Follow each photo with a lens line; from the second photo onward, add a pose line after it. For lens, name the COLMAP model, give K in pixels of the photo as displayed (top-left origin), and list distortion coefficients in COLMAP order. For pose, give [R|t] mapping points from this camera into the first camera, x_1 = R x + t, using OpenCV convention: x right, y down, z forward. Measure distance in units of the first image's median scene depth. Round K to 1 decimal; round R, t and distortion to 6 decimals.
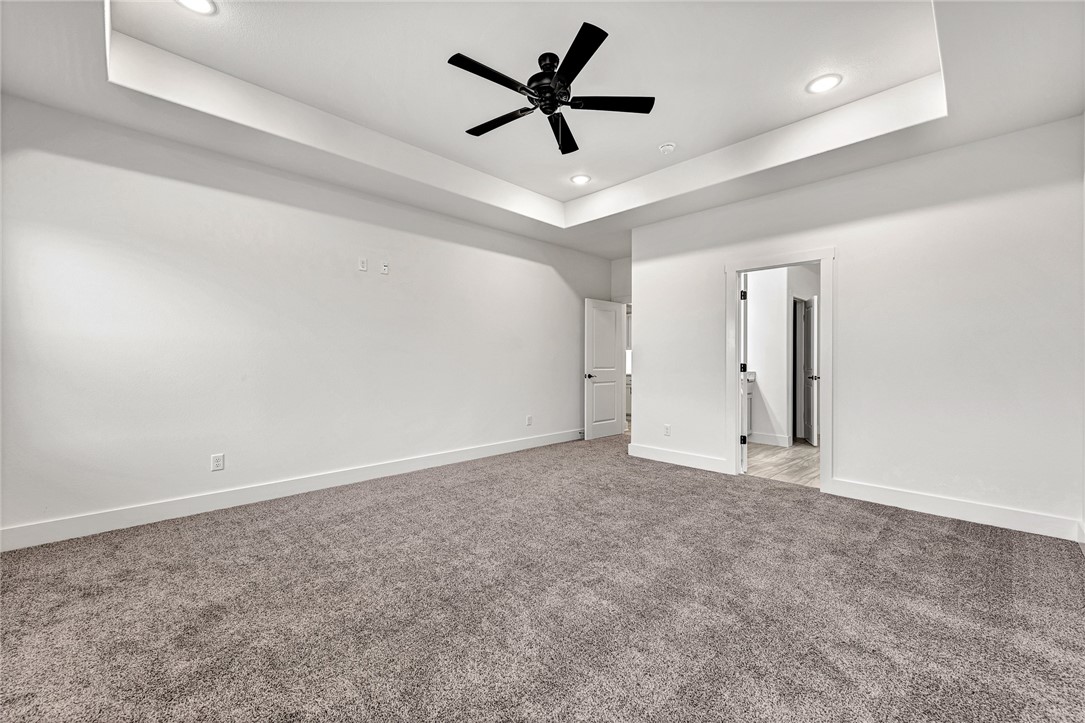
lens RADIAL K [[429.7, 0, 542.9], [0, 429.7, 363.4], [0, 0, 1]] dist [0.015421, -0.005346]
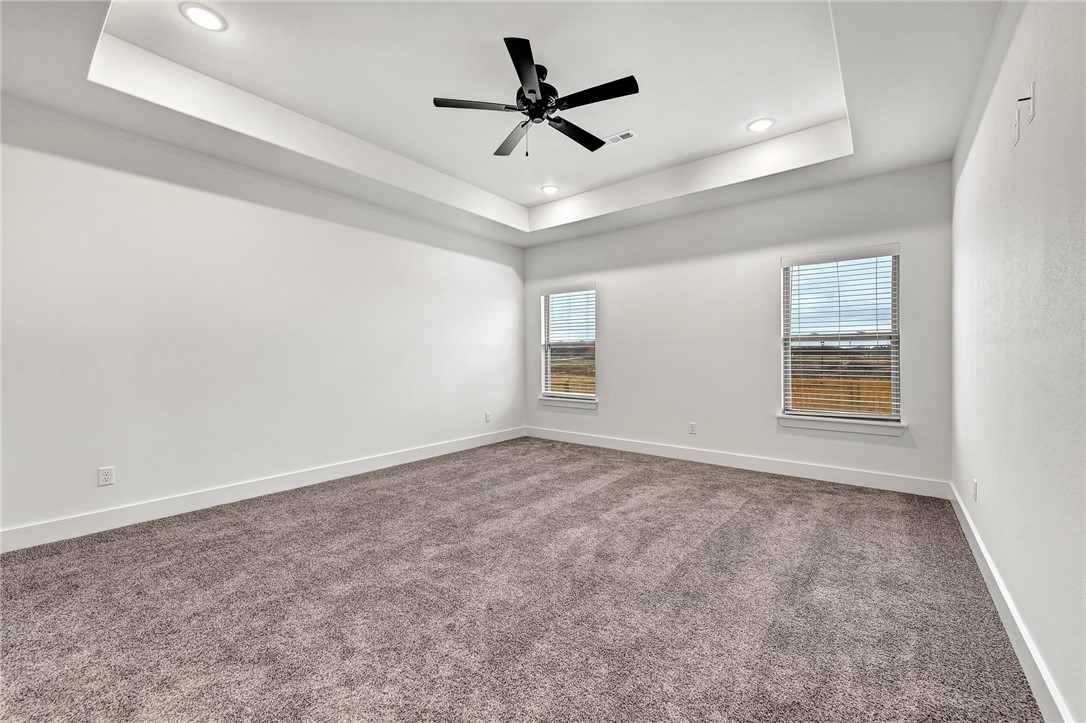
lens RADIAL K [[436.6, 0, 536.4], [0, 436.6, 358.7], [0, 0, 1]] dist [-0.018823, 0.008825]
pose [[0.992835, -0.006972, 0.119289, -0.106079], [0.007628, 0.999958, -0.005043, 0.001631], [-0.119249, 0.005917, 0.992847, -0.098877]]
